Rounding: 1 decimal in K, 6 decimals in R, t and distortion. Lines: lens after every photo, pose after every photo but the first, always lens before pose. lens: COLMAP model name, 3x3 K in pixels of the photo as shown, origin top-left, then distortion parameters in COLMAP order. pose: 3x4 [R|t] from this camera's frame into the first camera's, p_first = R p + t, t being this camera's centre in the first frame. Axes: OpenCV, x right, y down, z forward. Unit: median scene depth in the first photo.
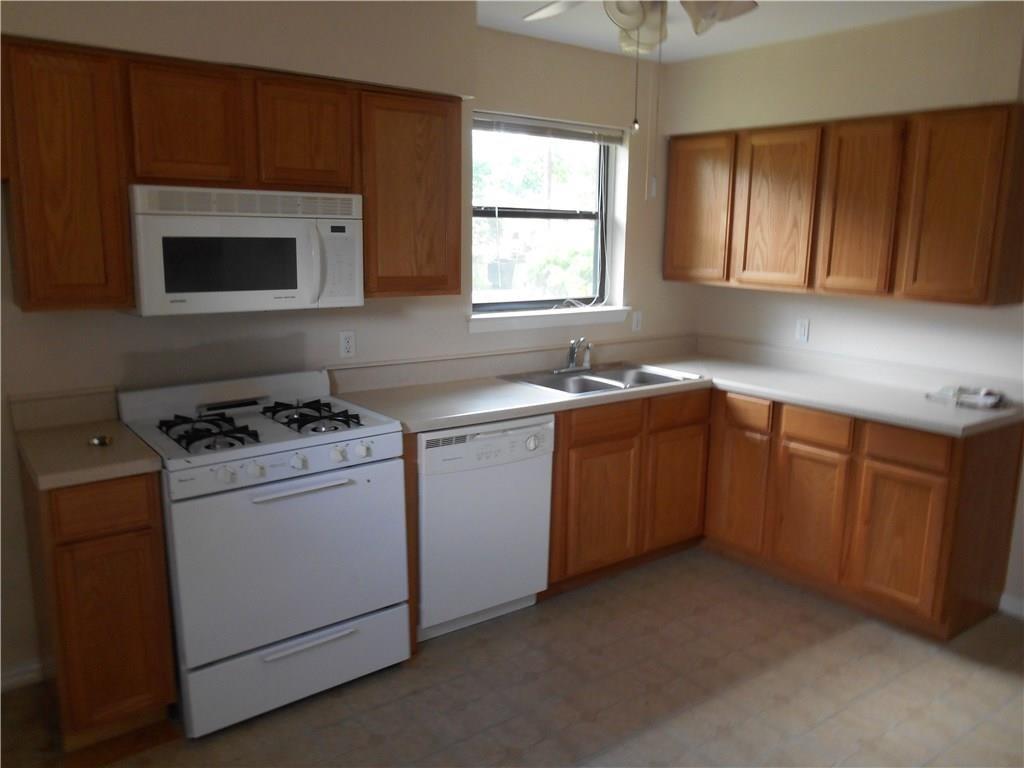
lens RADIAL K [[721.5, 0, 510.3], [0, 721.5, 374.9], [0, 0, 1]] dist [0.001071, -0.001482]
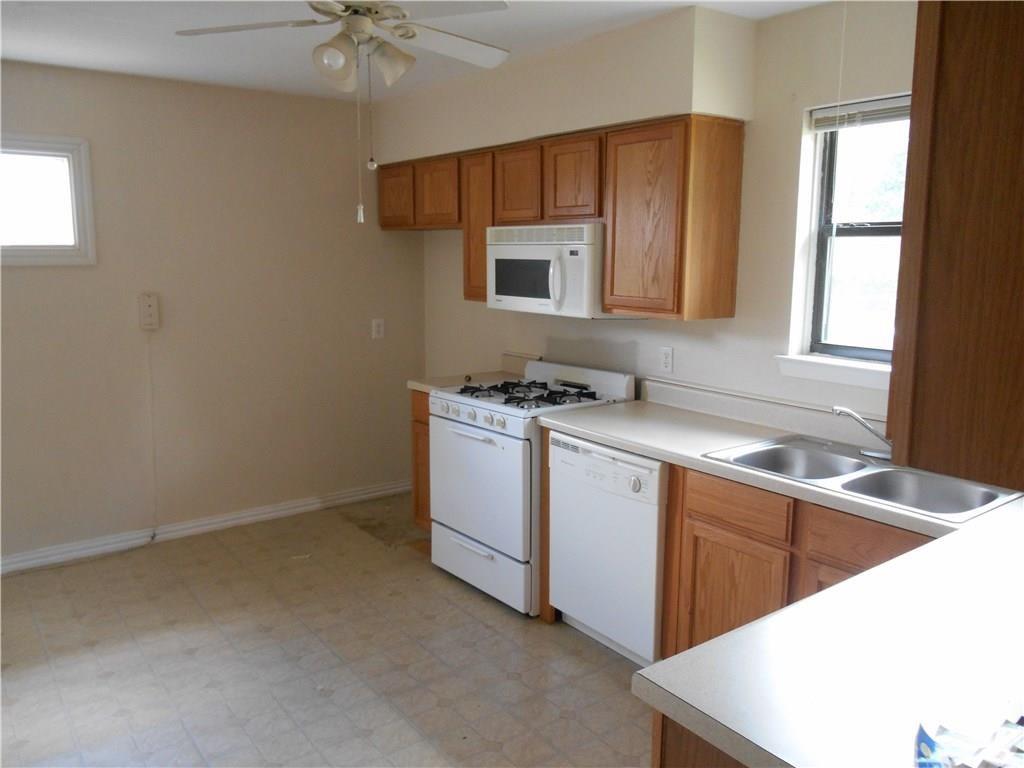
lens RADIAL K [[802.1, 0, 512.0], [0, 802.1, 384.0], [0, 0, 1]] dist [-0.002133, -0.002324]
pose [[0.053499, 0.160535, -0.985579, 1.126900], [-0.187020, 0.971139, 0.148031, -0.168857], [0.980898, 0.176403, 0.081979, 0.828918]]
